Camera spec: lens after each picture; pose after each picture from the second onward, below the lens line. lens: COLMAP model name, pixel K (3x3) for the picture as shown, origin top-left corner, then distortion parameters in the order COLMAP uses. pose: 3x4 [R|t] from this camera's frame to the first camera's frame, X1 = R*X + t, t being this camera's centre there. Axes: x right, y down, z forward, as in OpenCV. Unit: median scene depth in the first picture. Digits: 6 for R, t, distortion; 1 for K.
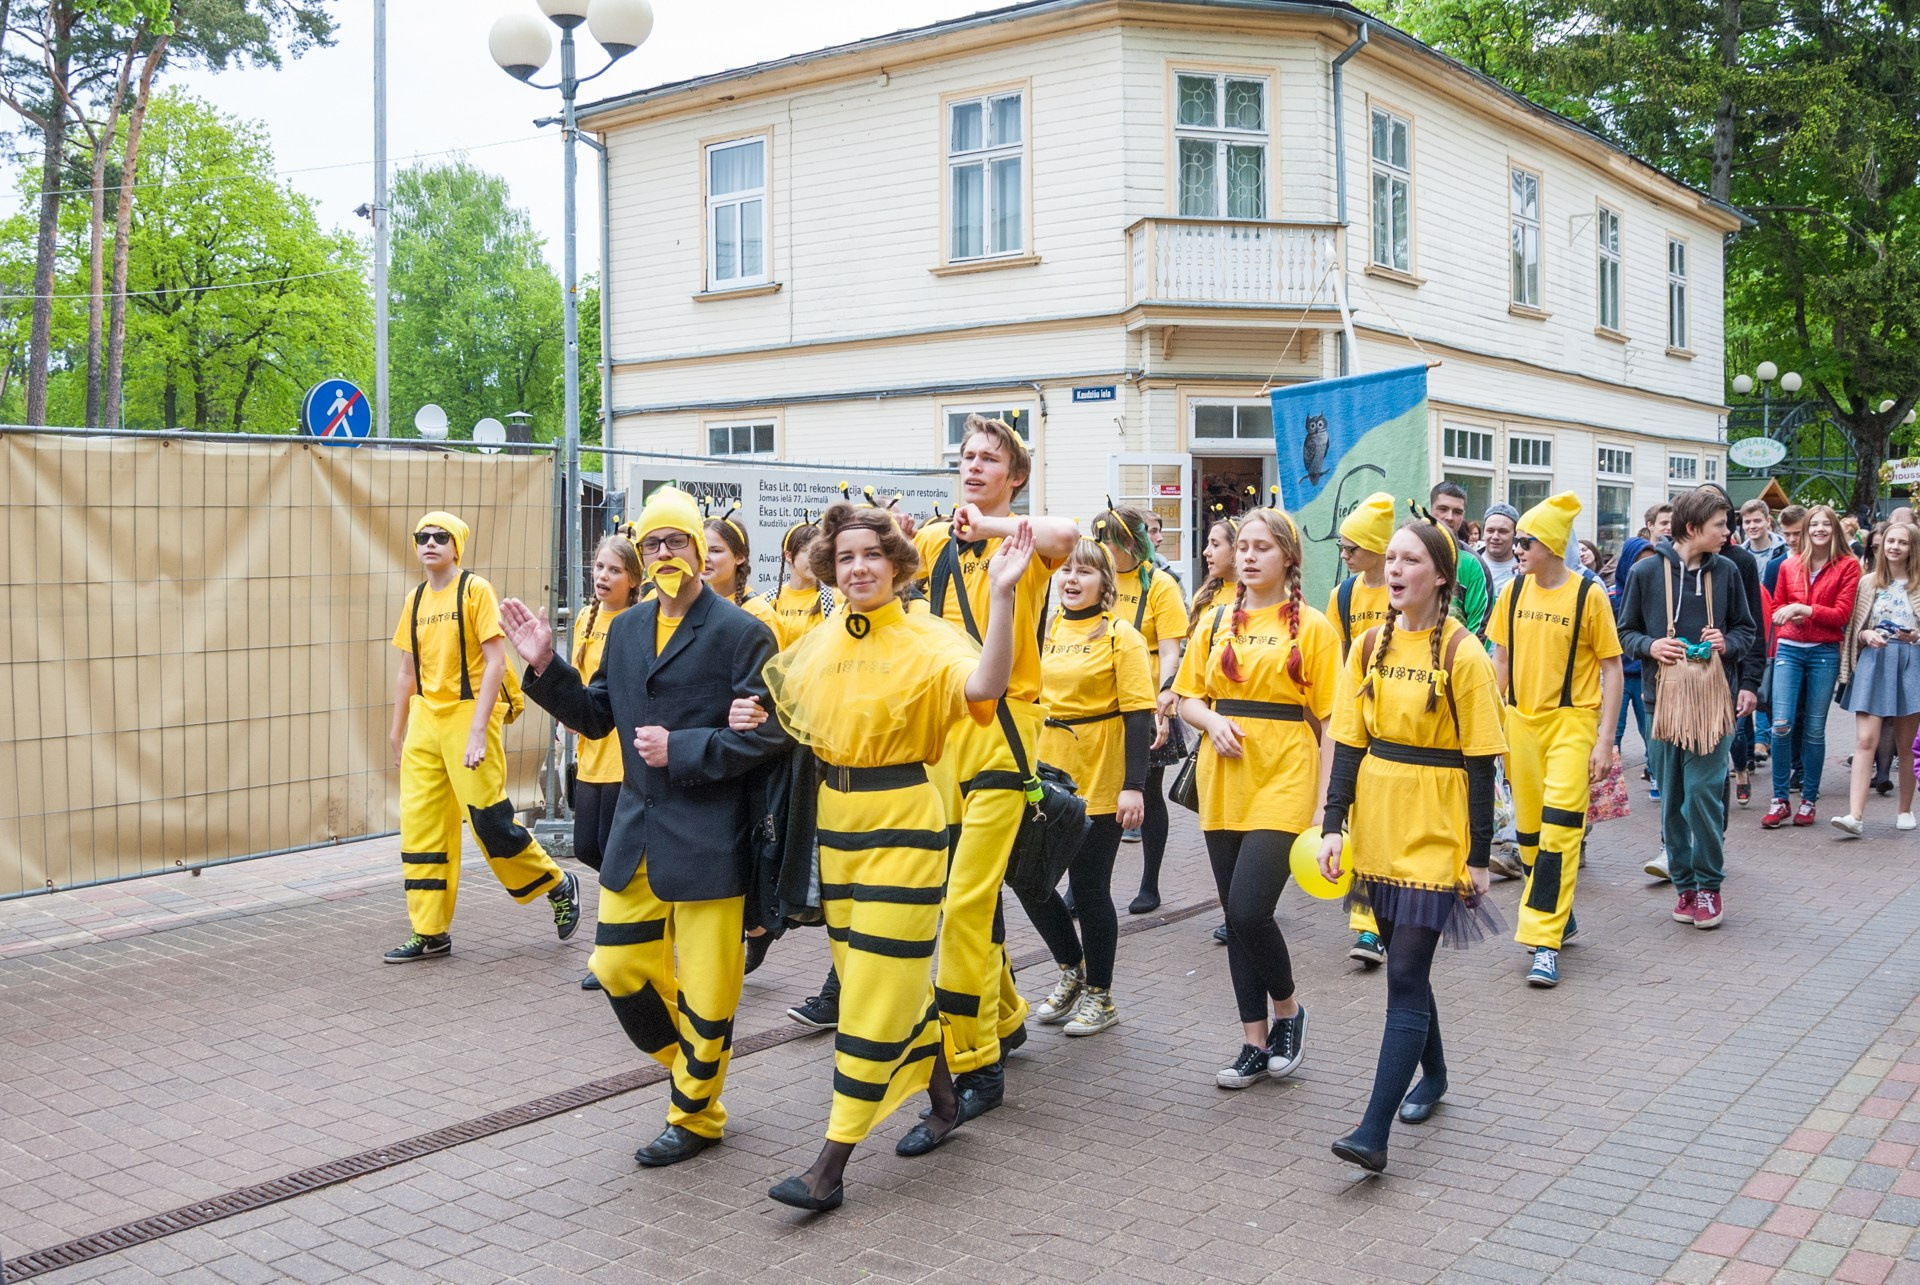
lens RADIAL K [[1772.8, 0, 969.5], [0, 1772.8, 661.7], [0, 0, 1]] dist [-0.079947, 0.000000]
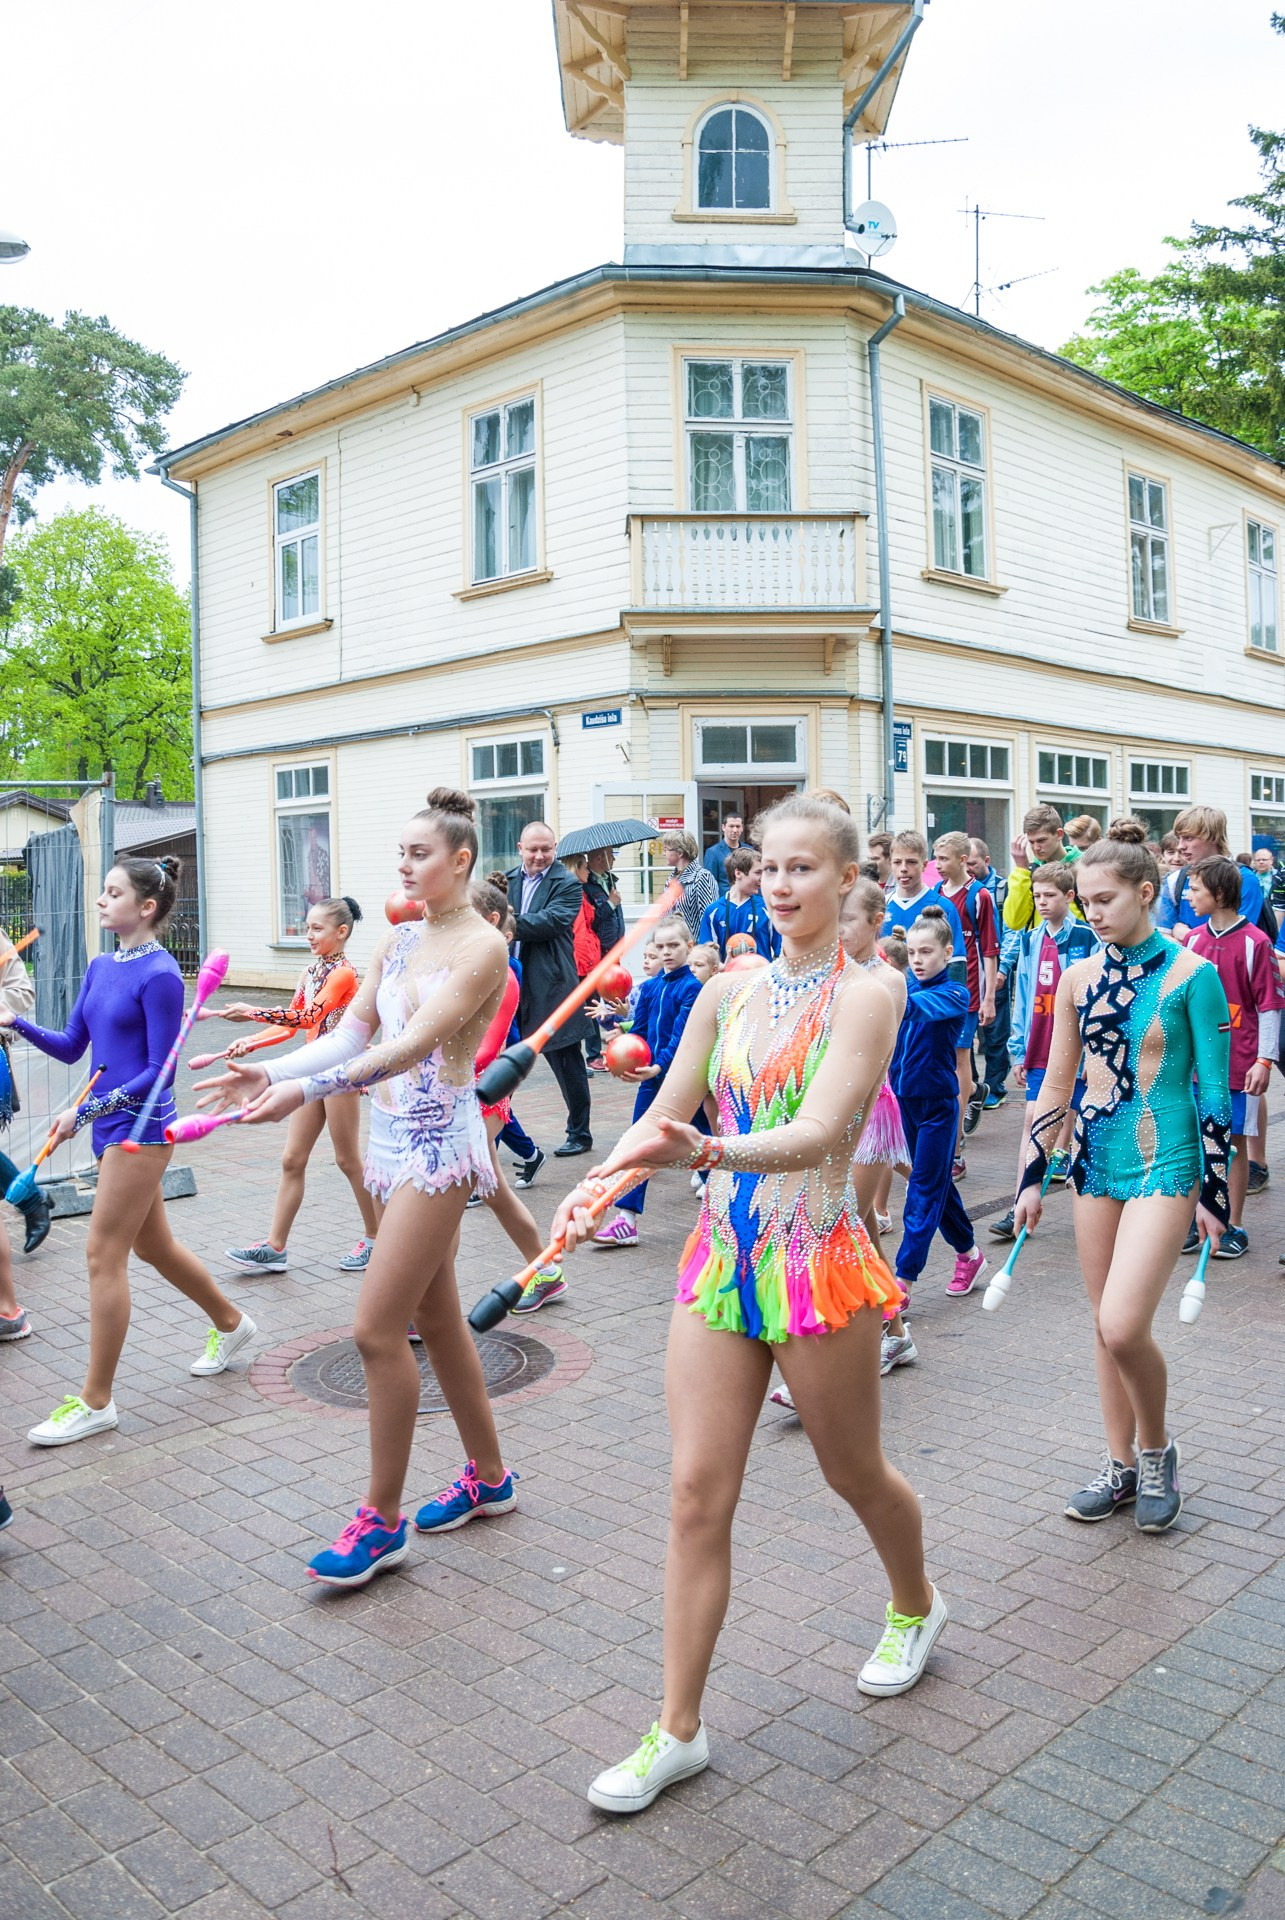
lens RADIAL K [[1514.6, 0, 628.4], [0, 1514.6, 952.1], [0, 0, 1]] dist [-0.105210, 0.029636]
pose [[0.991910, -0.006249, -0.126788, 0.166341], [0.003473, 0.999750, -0.022100, -0.014288], [0.126894, 0.021481, 0.991684, 0.222422]]
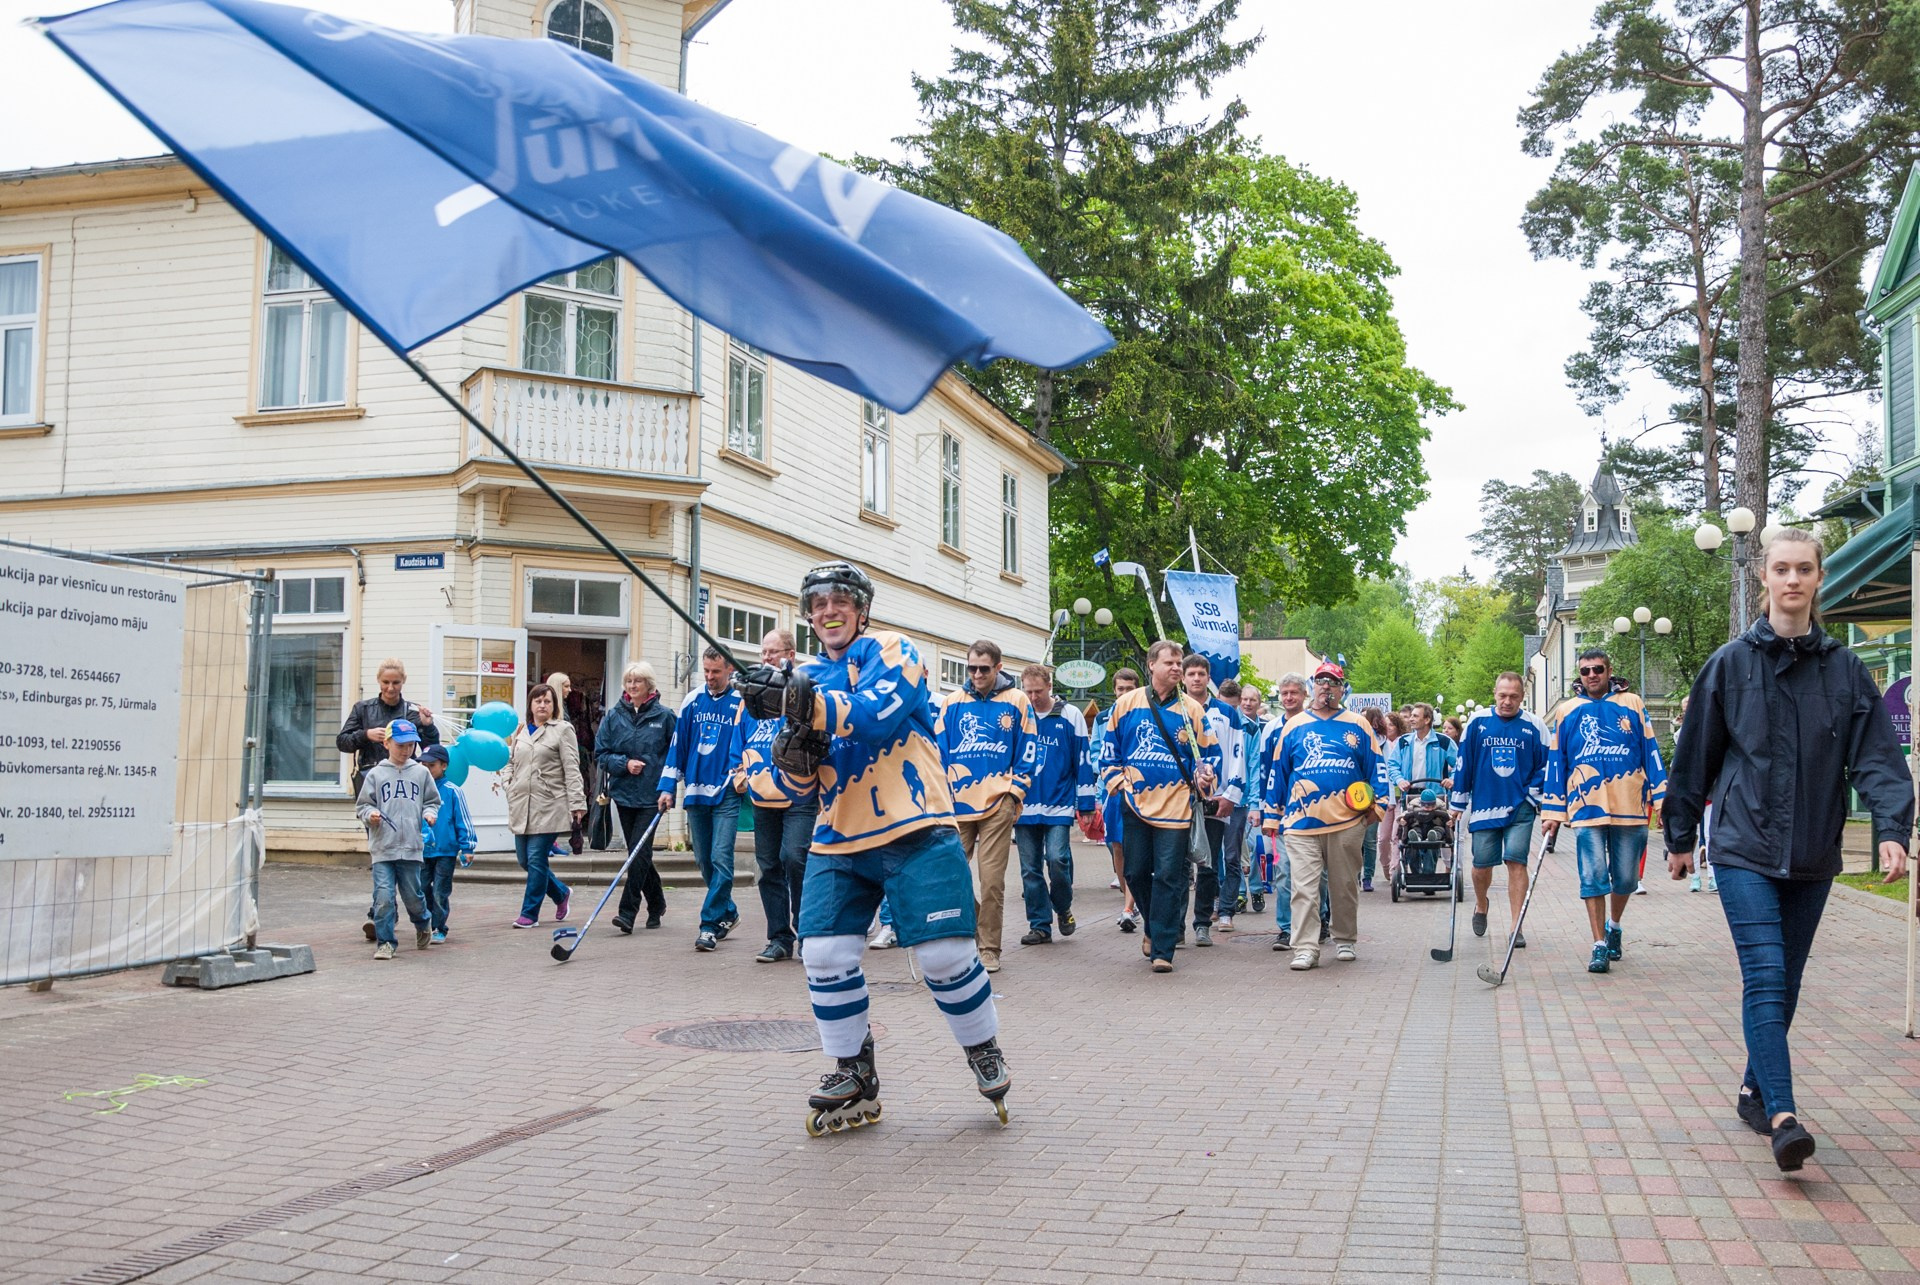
lens RADIAL K [[1661.9, 0, 1024.7], [0, 1661.9, 695.1], [0, 0, 1]] dist [-0.121326, 0.096699]
pose [[0.918397, 0.030615, 0.394475, 0.024727], [0.016155, 0.993269, -0.114700, 0.014979], [-0.395331, 0.111713, 0.911720, 0.119262]]
